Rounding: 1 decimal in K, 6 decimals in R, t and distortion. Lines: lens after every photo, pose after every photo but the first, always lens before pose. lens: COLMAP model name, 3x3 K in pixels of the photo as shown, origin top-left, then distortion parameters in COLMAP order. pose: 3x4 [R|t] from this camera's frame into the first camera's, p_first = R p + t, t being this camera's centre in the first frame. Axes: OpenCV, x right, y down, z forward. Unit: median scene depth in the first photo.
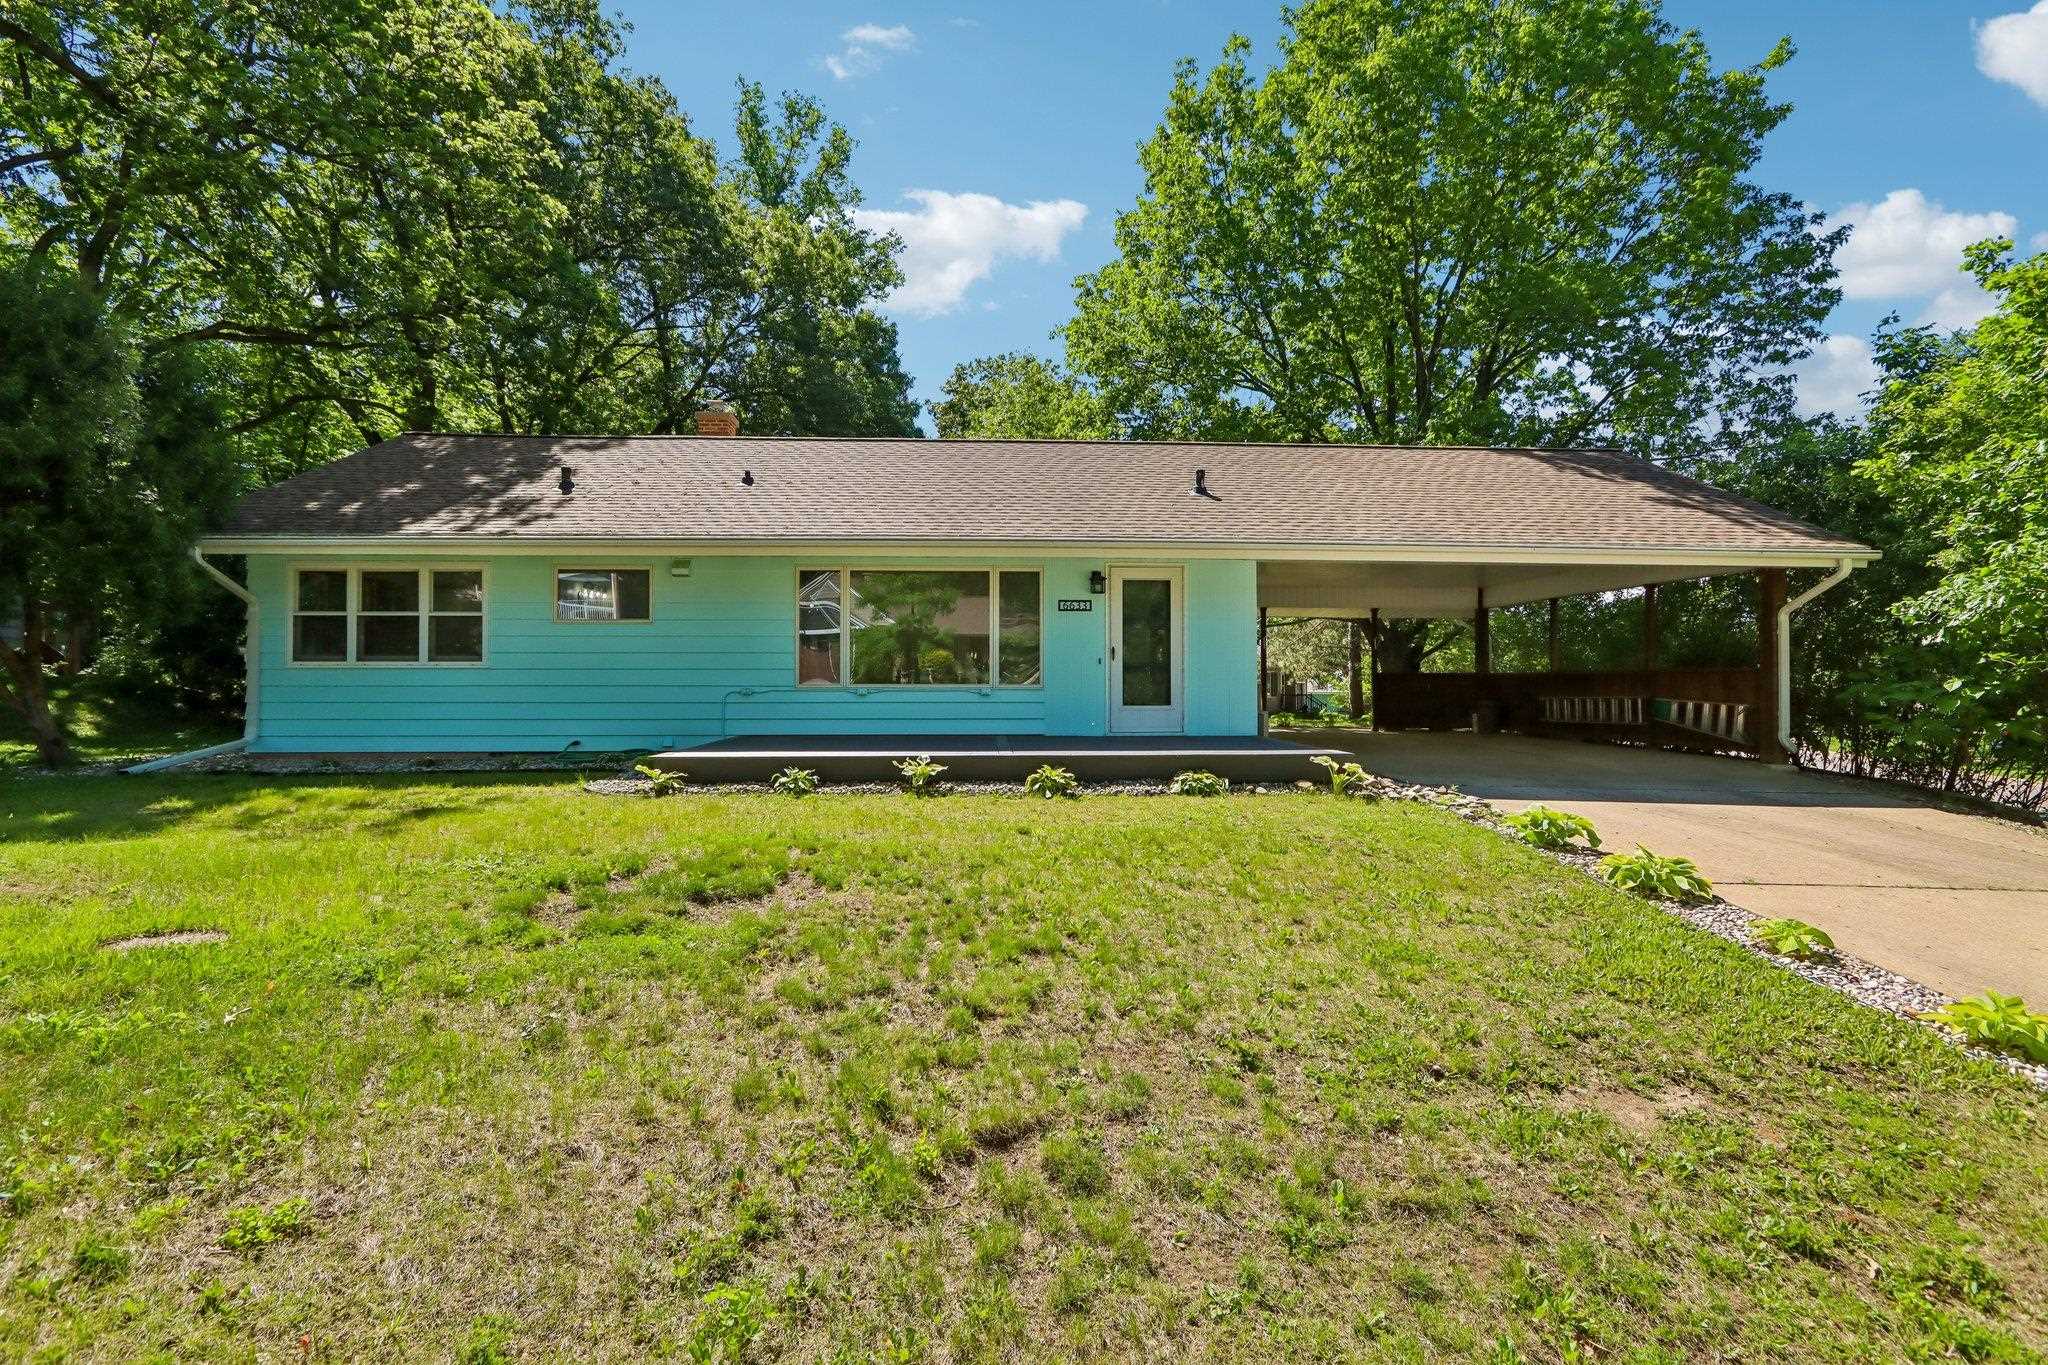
lens RADIAL K [[933.1, 0, 1023.2], [0, 933.1, 681.4], [0, 0, 1]] dist [-0.000901, -0.000140]
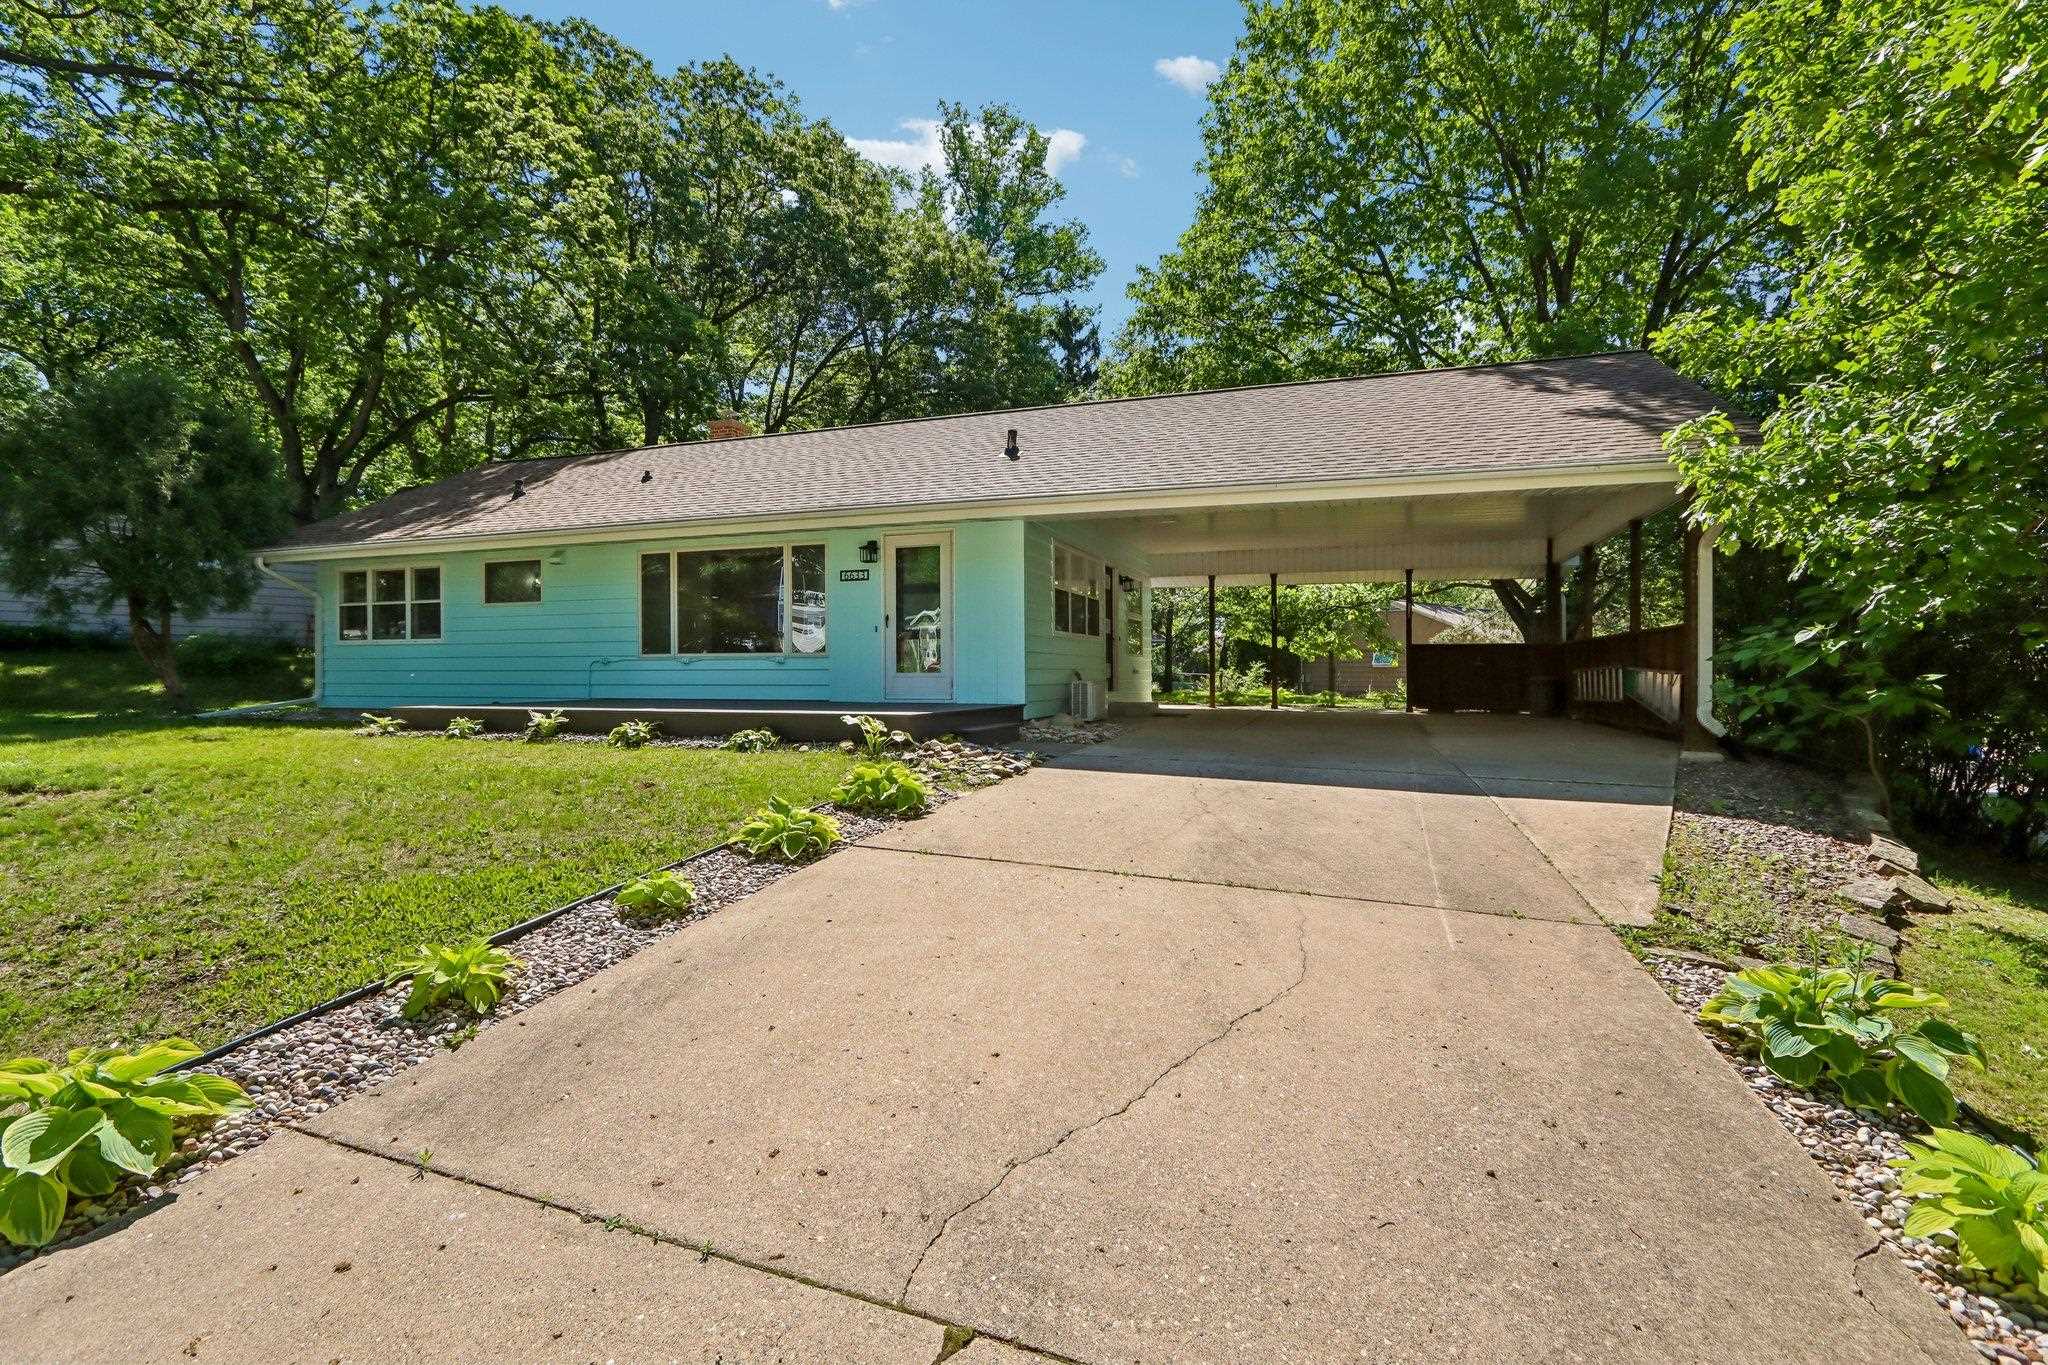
lens RADIAL K [[926.1, 0, 1024.0], [0, 926.1, 682.5], [0, 0, 1]] dist [-0.000998, -0.000051]
pose [[0.928698, 0.002413, -0.370829, 0.447987], [0.002617, 0.999911, 0.013061, 0.017802], [0.370827, -0.013100, 0.928609, 0.087816]]
